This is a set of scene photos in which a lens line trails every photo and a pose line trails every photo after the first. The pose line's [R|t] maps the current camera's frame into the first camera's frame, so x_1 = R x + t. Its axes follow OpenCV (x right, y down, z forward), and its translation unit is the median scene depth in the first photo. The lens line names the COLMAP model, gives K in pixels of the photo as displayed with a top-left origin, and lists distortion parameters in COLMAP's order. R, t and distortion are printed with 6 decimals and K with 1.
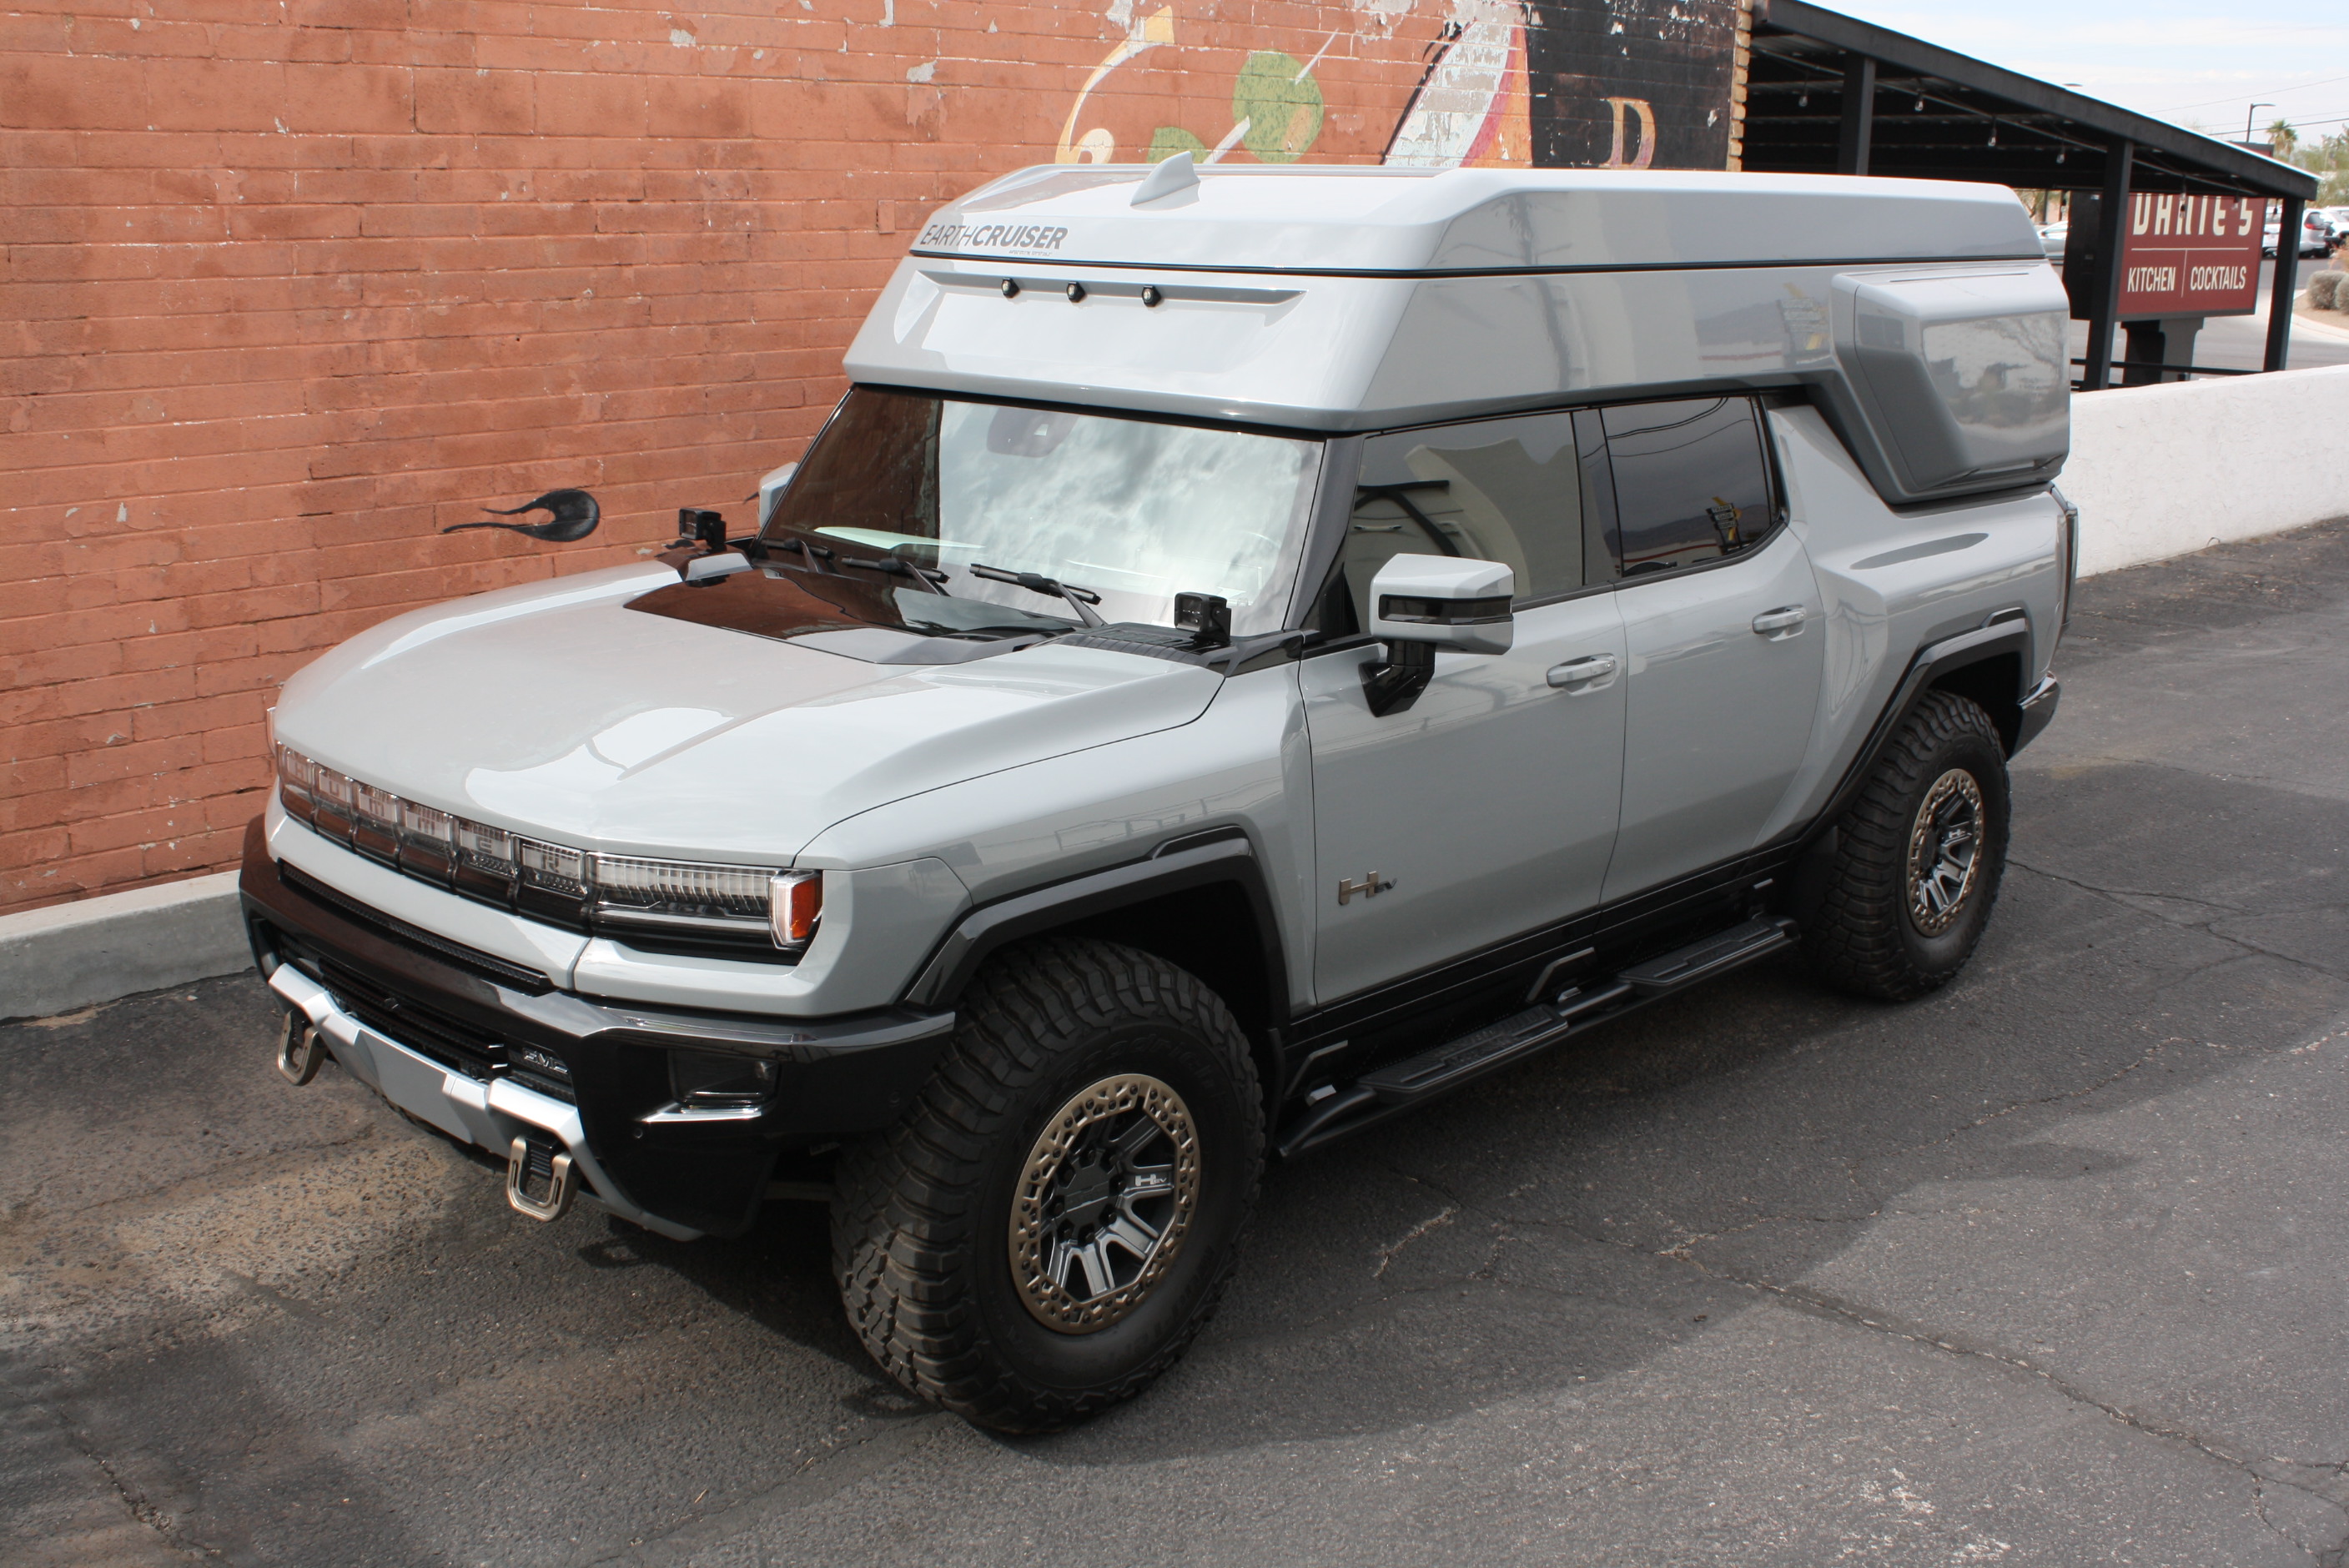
lens RADIAL K [[2362.1, 0, 1193.7], [0, 2362.1, 779.2], [0, 0, 1]] dist [-0.144497, 0.172652]
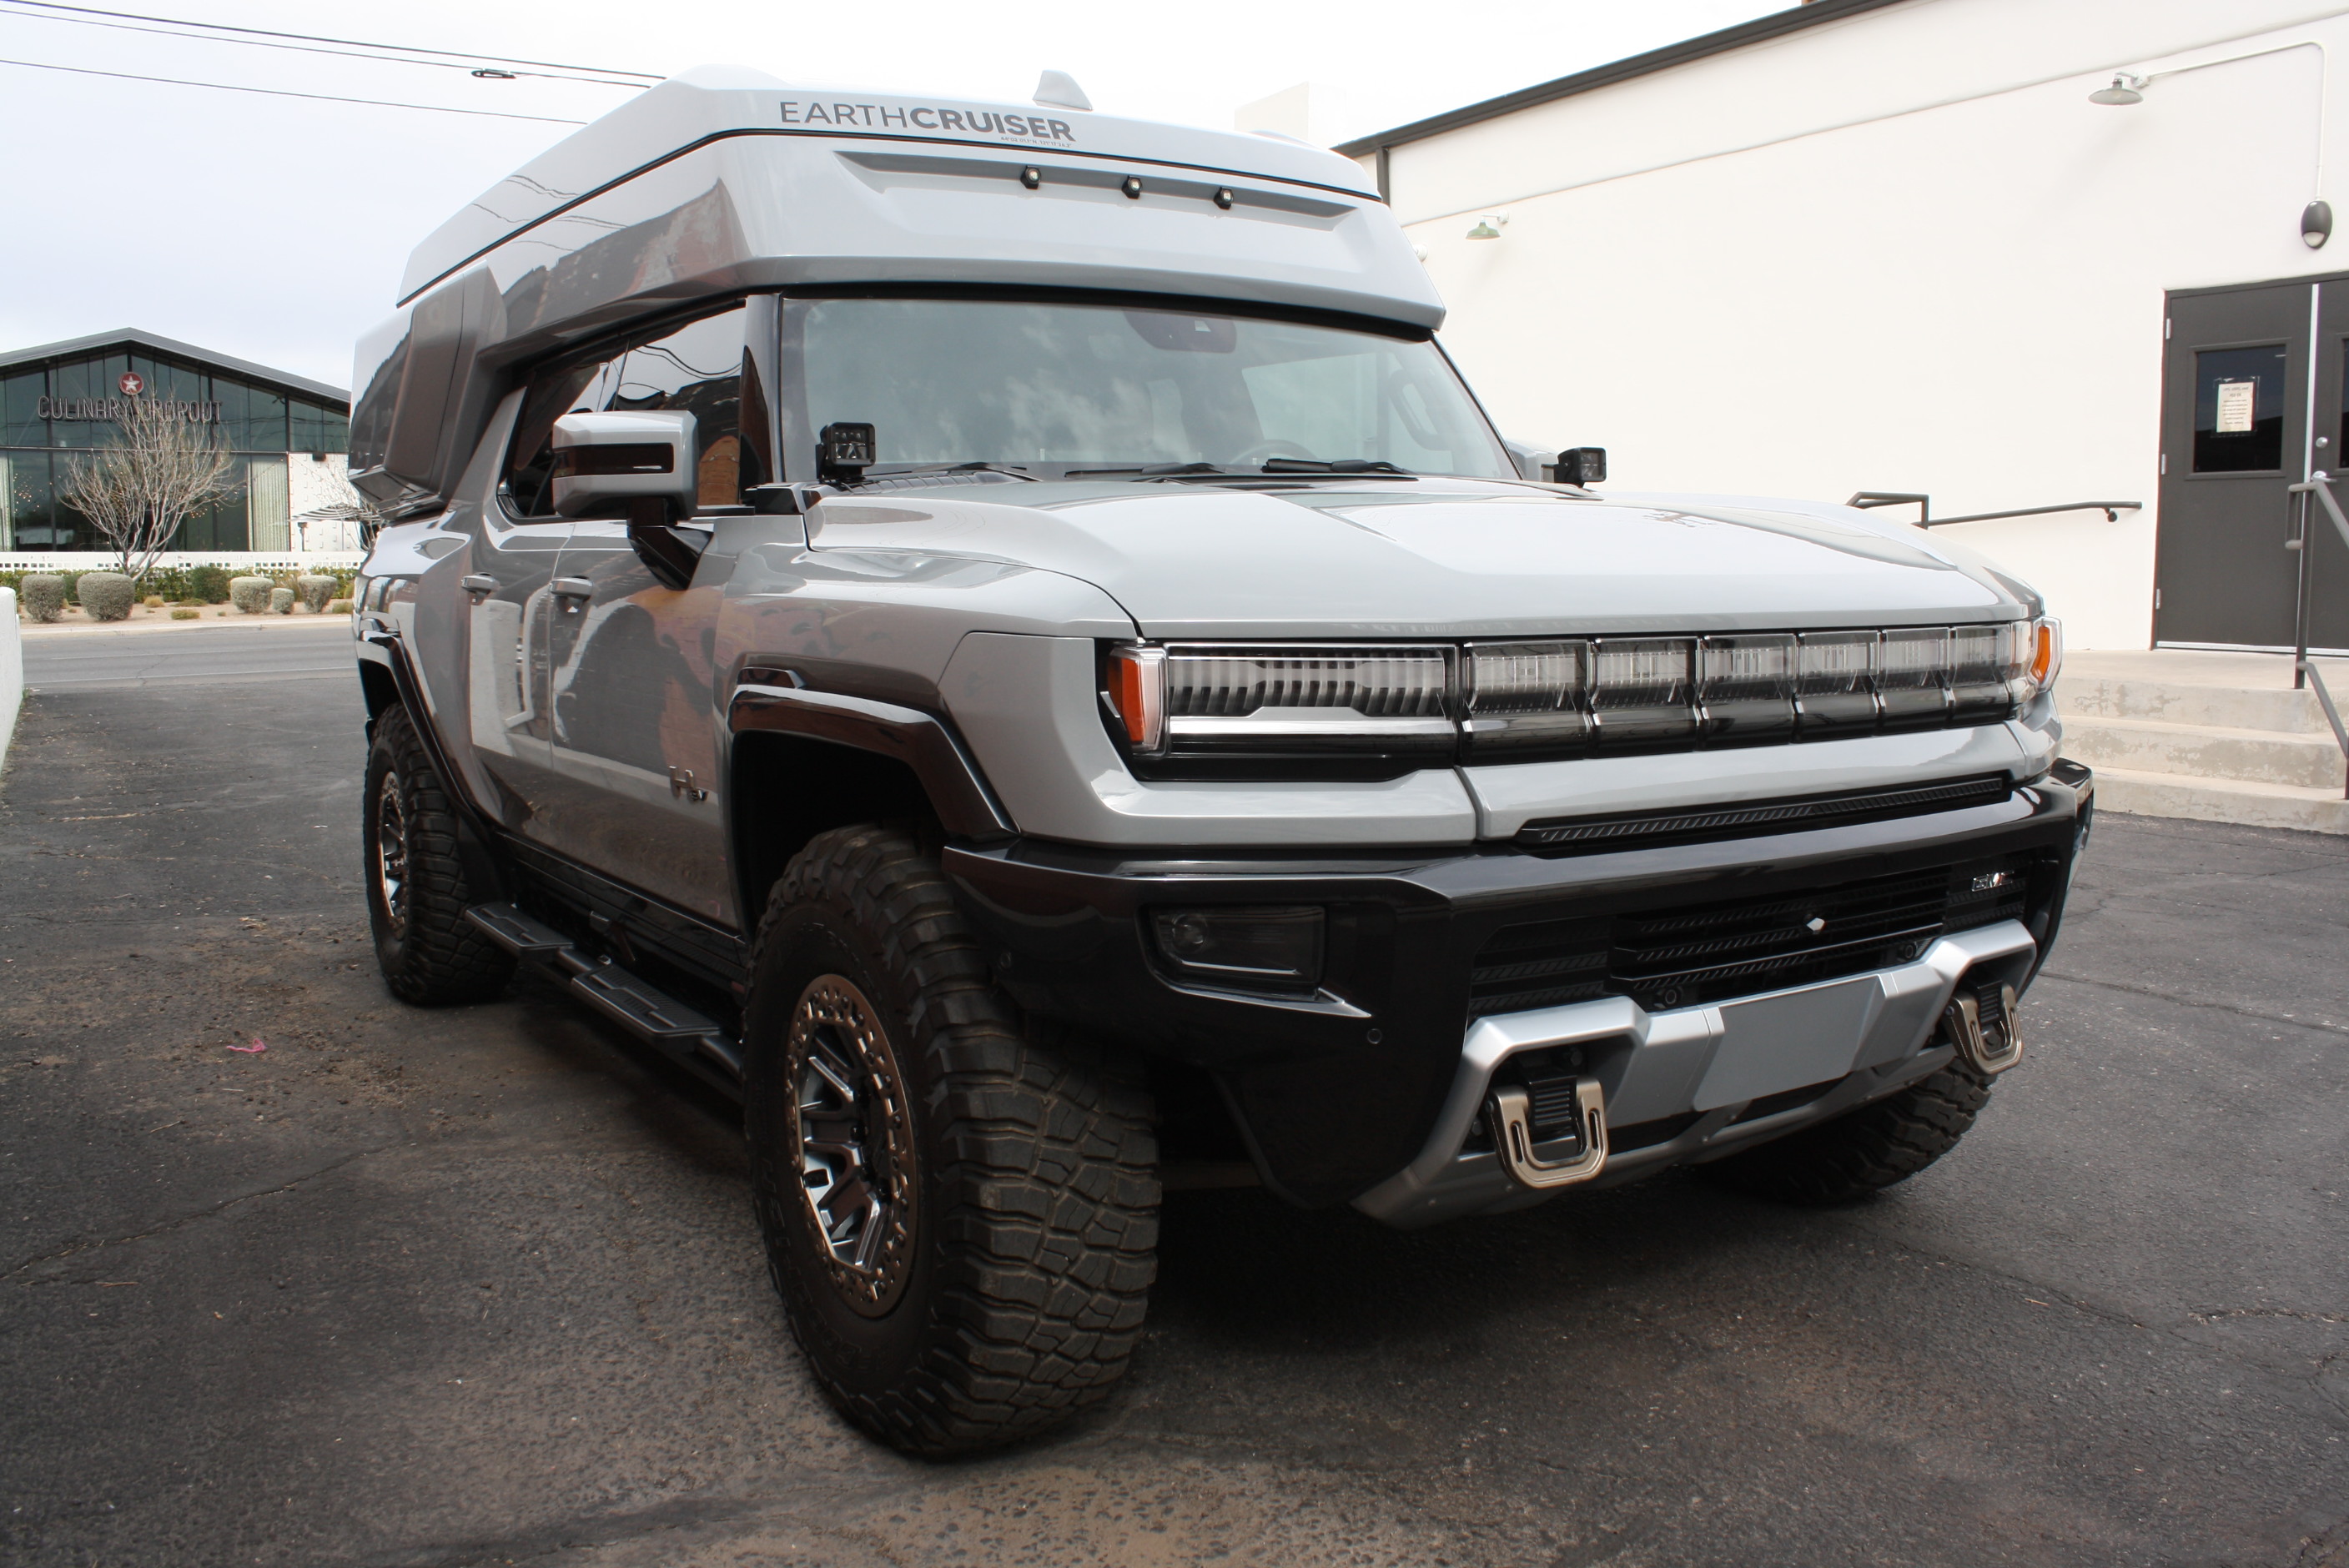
lens RADIAL K [[1990.1, 0, 1187.6], [0, 1990.1, 771.9], [0, 0, 1]] dist [-0.169534, 0.154570]
pose [[0.250598, -0.119924, 0.960635, -0.779335], [0.248751, 0.966957, 0.055822, -0.025351], [-0.935587, 0.224970, 0.272149, 0.802438]]
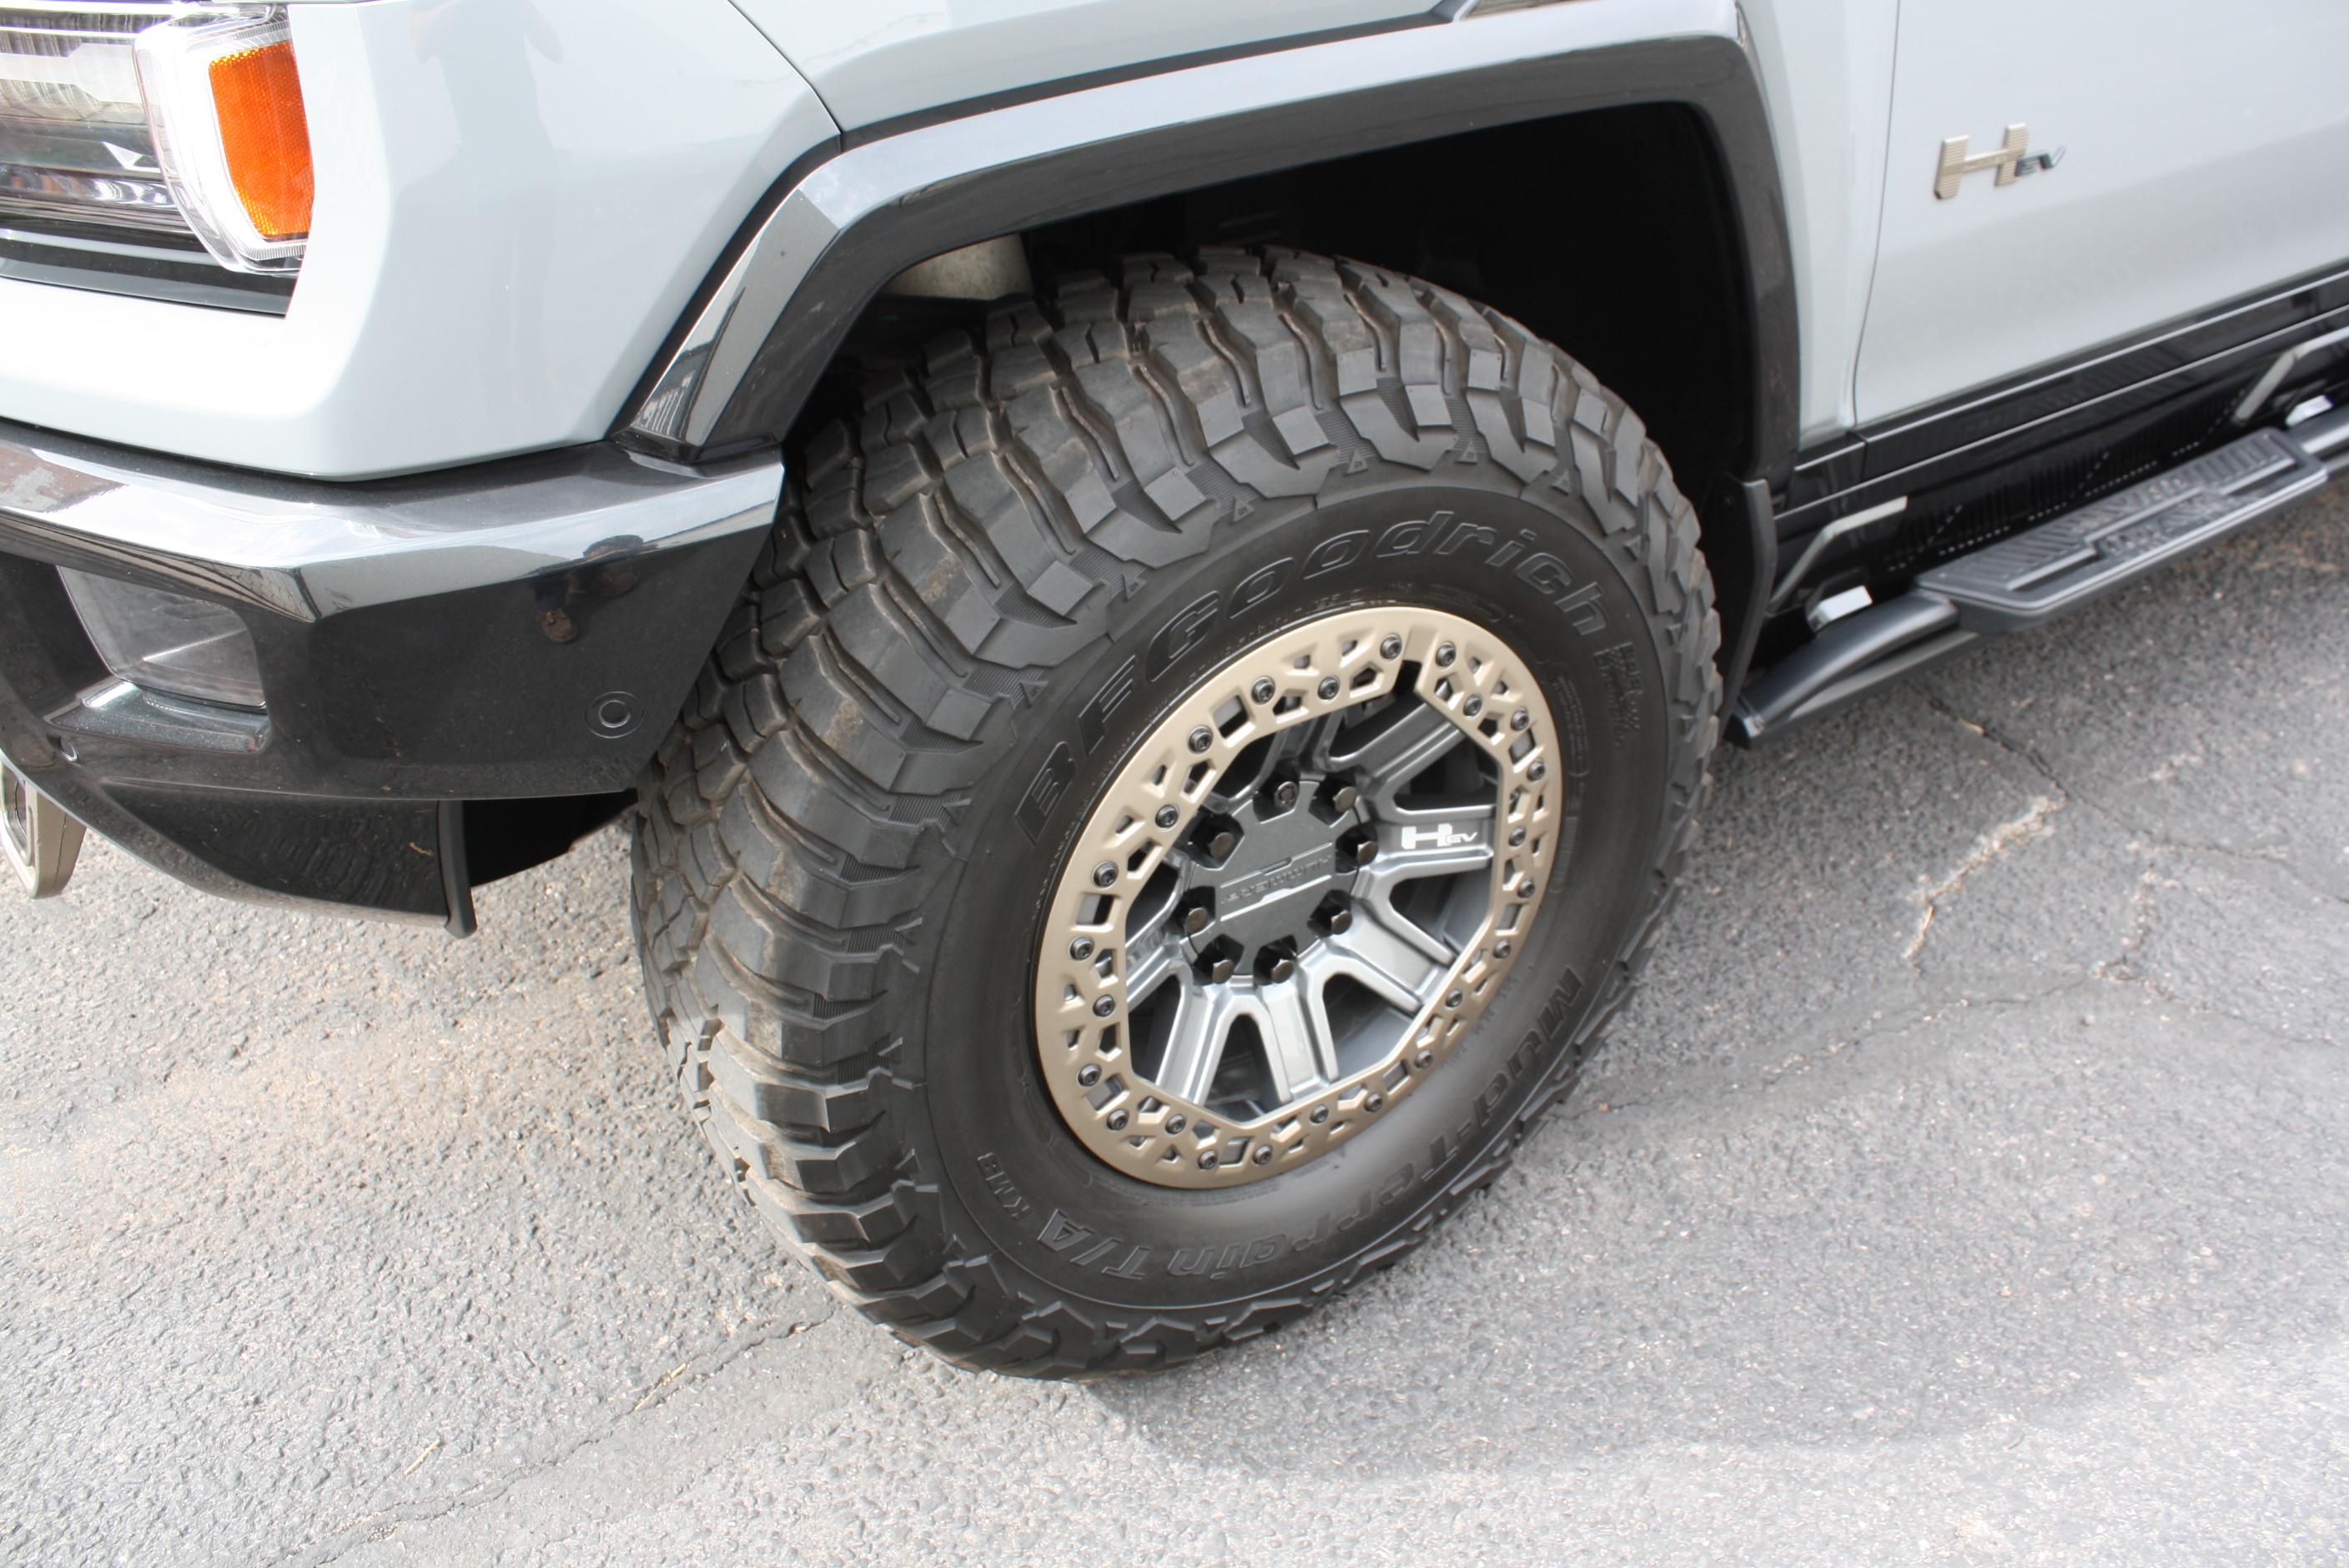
lens RADIAL K [[1960.7, 0, 1207.3], [0, 1960.7, 769.3], [0, 0, 1]] dist [-0.171390, 0.149859]
pose [[0.975346, 0.076147, -0.207128, 0.010863], [-0.007867, 0.949983, 0.312203, 0.039510], [0.220541, -0.302876, 0.927161, 0.543318]]
